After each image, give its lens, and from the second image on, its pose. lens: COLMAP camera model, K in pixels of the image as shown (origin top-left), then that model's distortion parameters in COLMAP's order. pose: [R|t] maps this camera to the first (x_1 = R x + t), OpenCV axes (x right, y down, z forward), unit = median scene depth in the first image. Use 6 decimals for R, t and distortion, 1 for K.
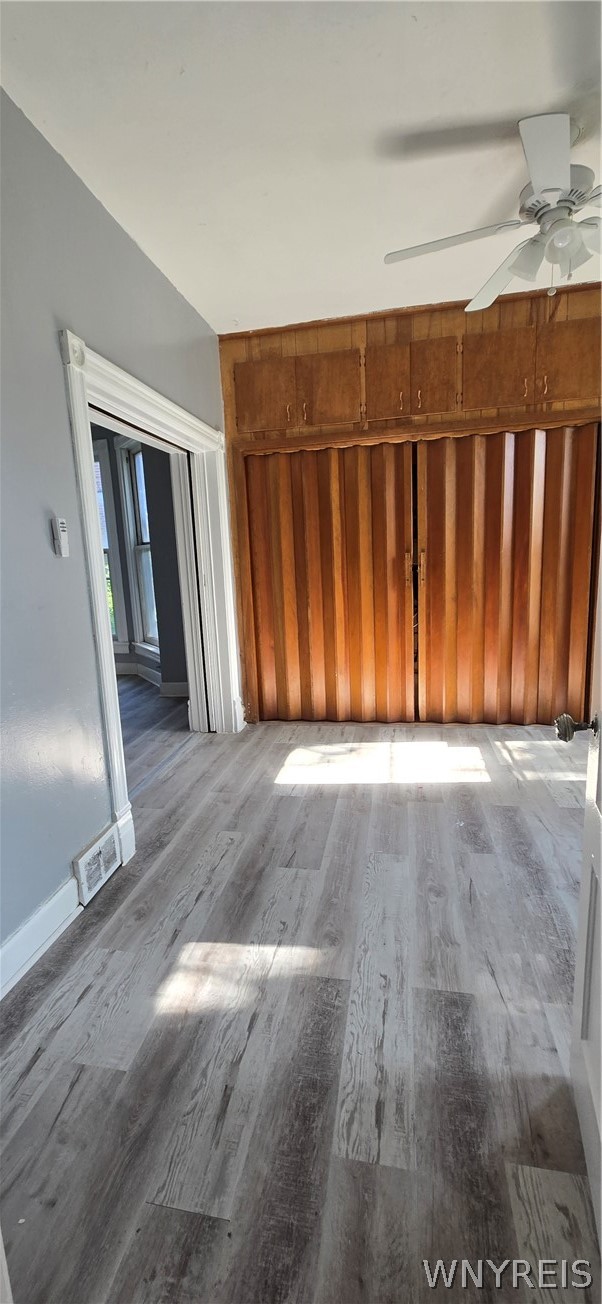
lens RADIAL K [[531.9, 0, 287.8], [0, 531.9, 651.9], [0, 0, 1]] dist [-0.000533, -0.000395]
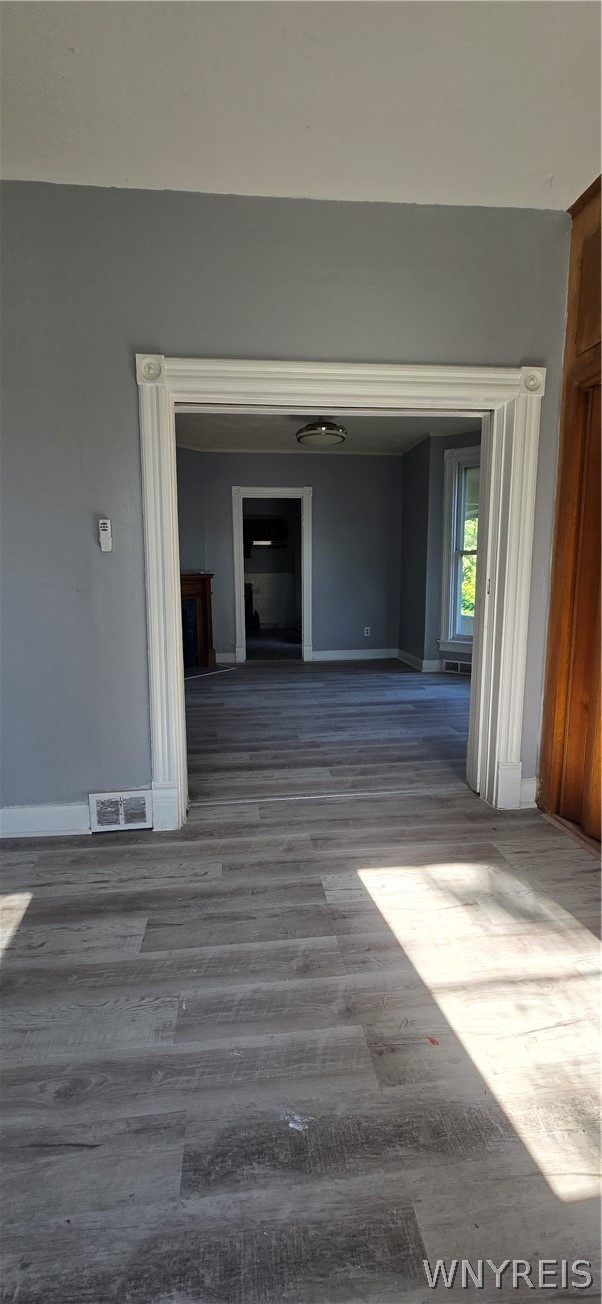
lens RADIAL K [[531.9, 0, 287.8], [0, 531.9, 651.9], [0, 0, 1]] dist [-0.000533, -0.000395]
pose [[0.305294, 0.182294, -0.934647, 0.656379], [-0.174874, 0.975546, 0.133149, -0.139298], [0.936063, 0.122796, 0.329707, 0.751919]]
